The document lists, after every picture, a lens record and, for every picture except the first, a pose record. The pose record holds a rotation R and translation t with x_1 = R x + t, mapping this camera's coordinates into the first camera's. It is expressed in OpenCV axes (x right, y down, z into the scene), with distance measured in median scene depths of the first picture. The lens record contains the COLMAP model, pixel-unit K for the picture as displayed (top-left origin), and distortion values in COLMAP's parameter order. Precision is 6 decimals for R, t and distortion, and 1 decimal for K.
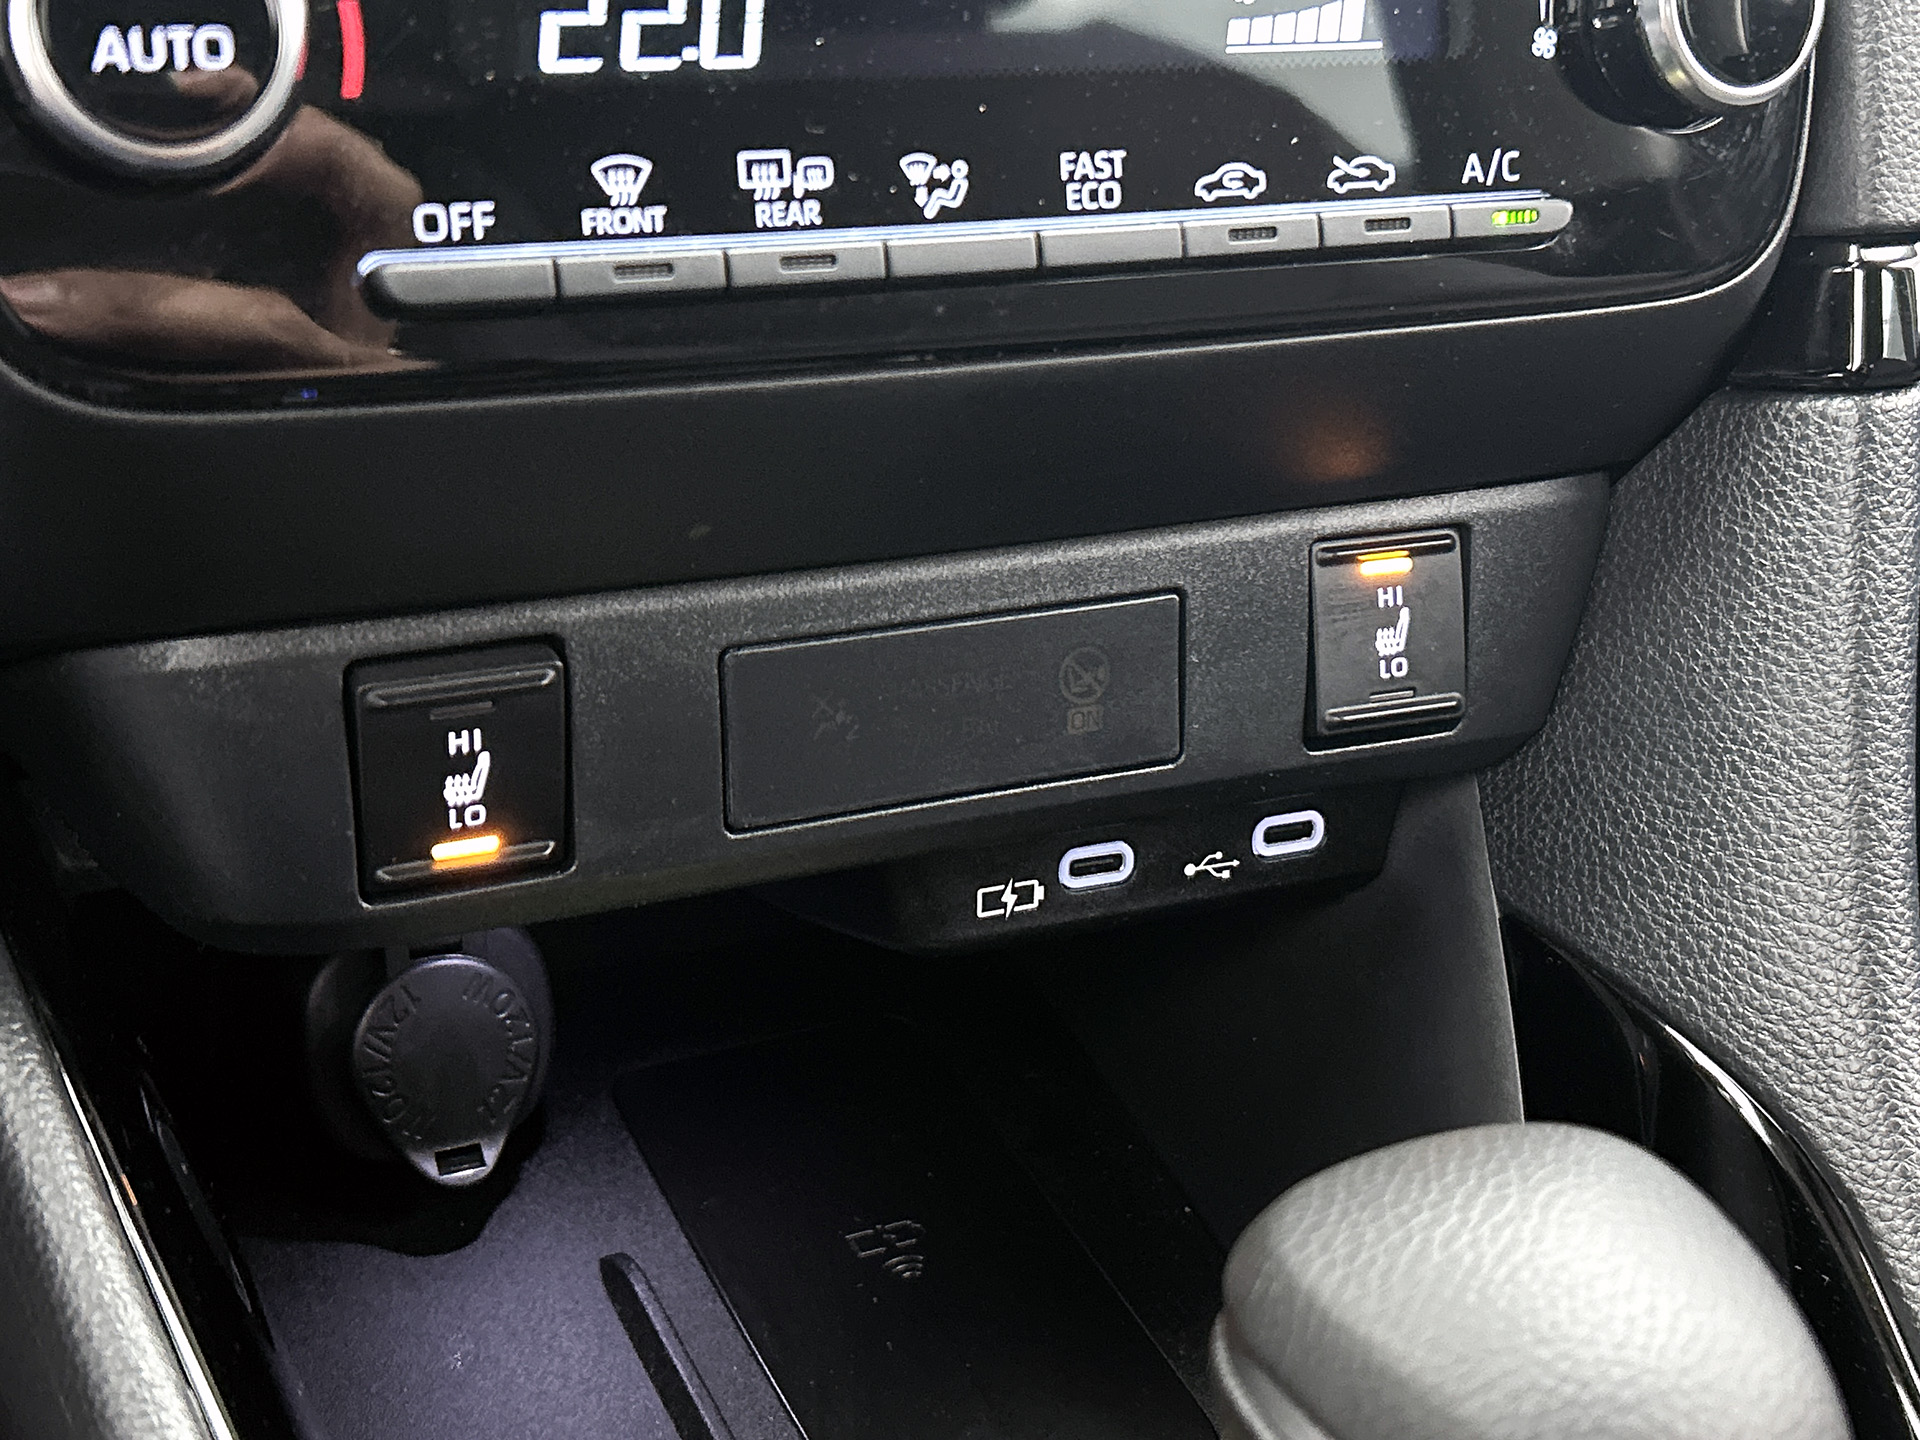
lens RADIAL K [[2543.4, 0, 915.2], [0, 2543.4, 740.2], [0, 0, 1]] dist [0.060502, 0.000000]
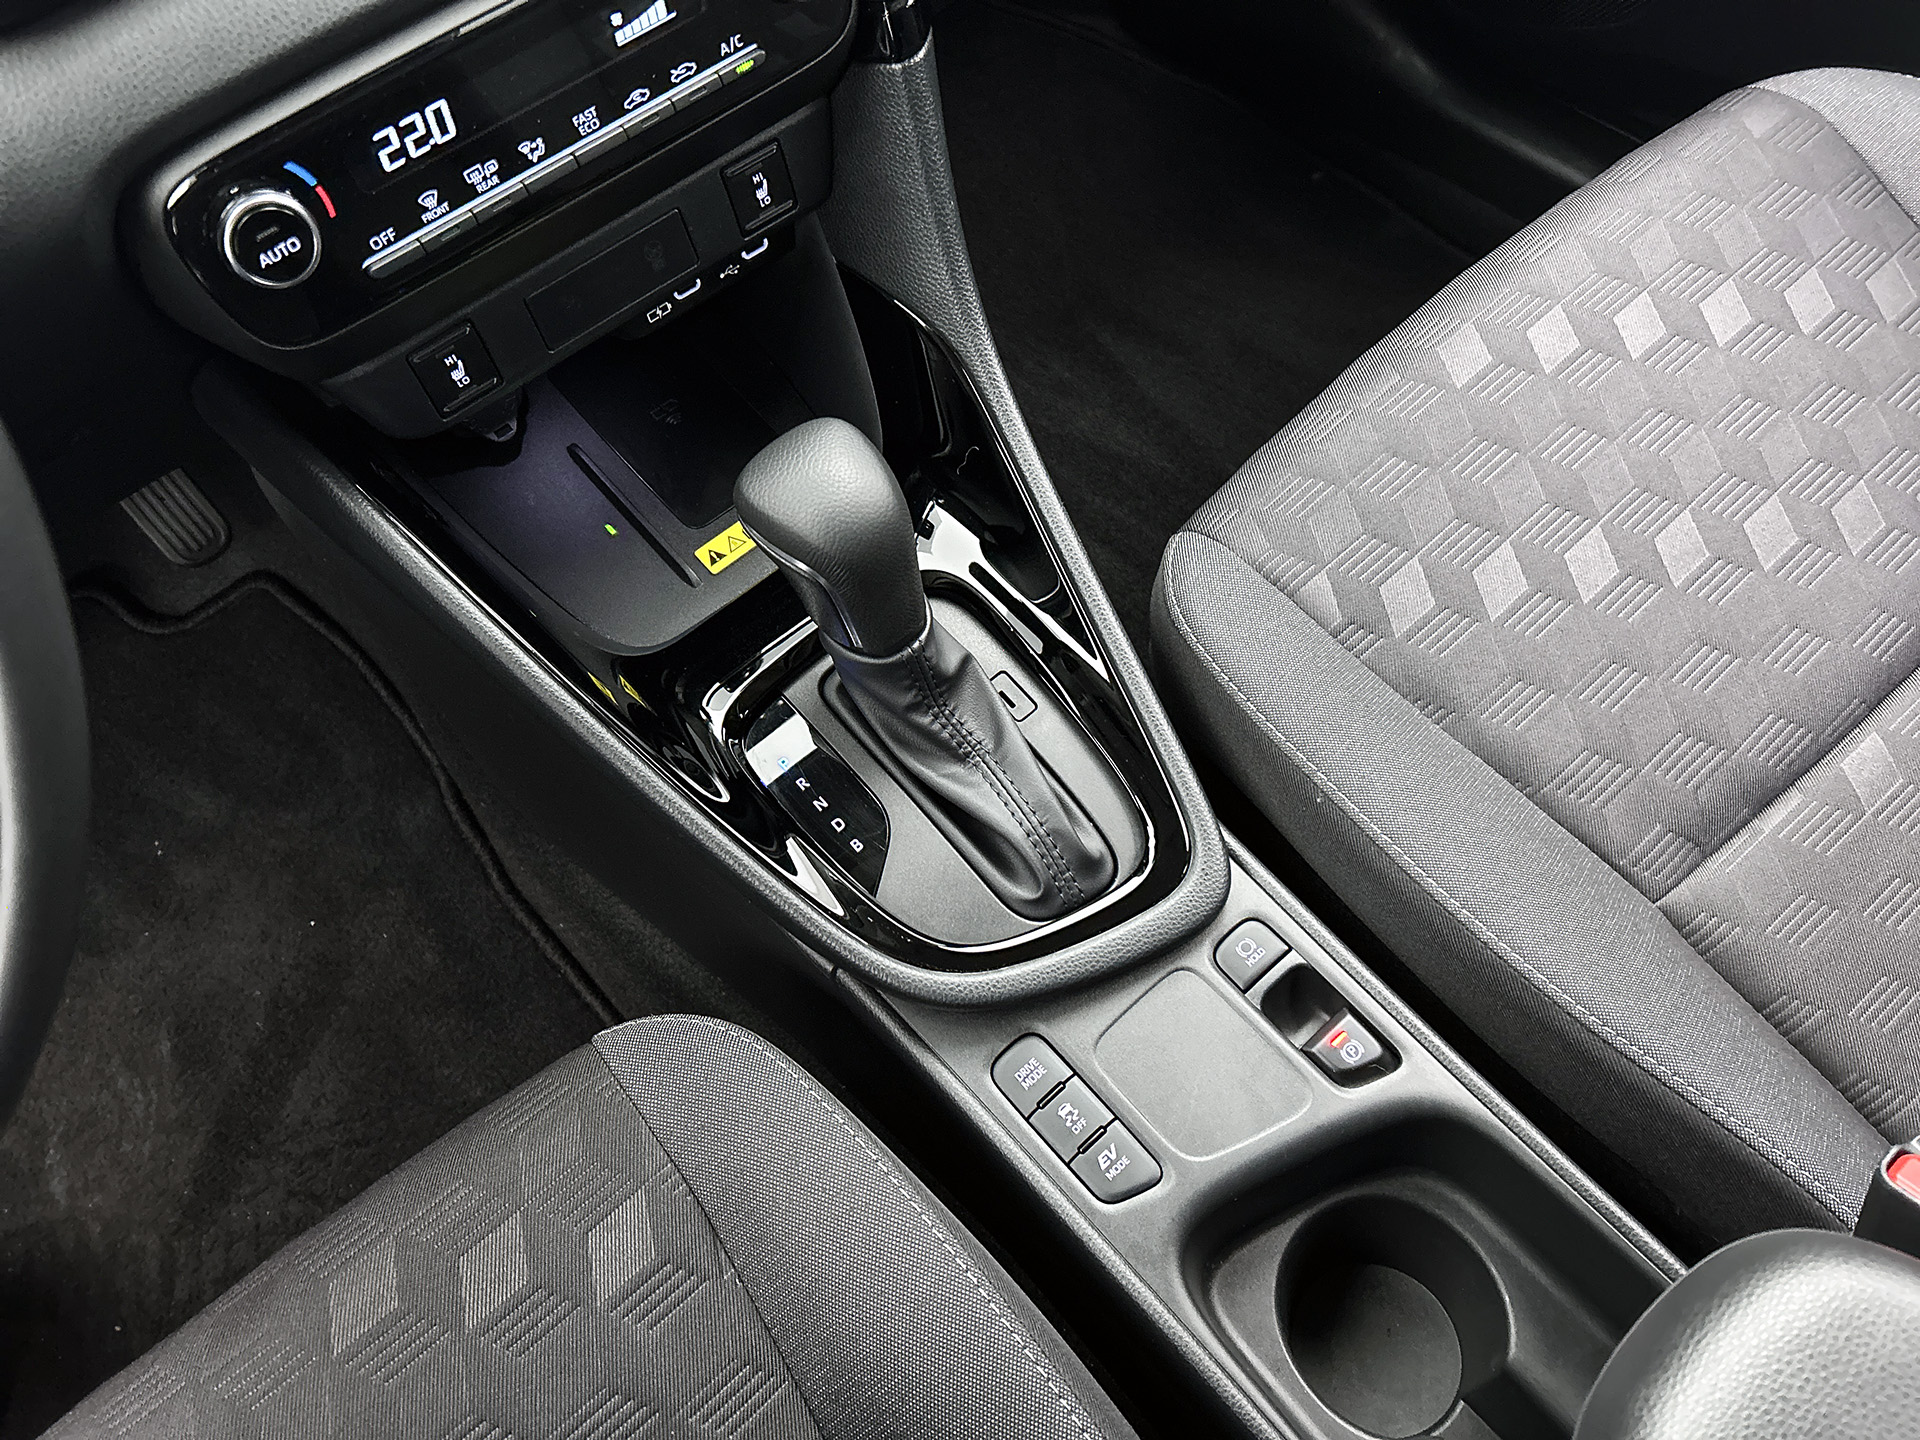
lens RADIAL K [[1456.0, 0, 945.7], [0, 1456.0, 707.9], [0, 0, 1]] dist [0.055363, -0.077296]
pose [[0.962660, -0.270709, -0.001791, 0.256773], [0.222583, 0.787721, 0.574414, -0.510631], [-0.154088, -0.553364, 0.818563, -0.675767]]
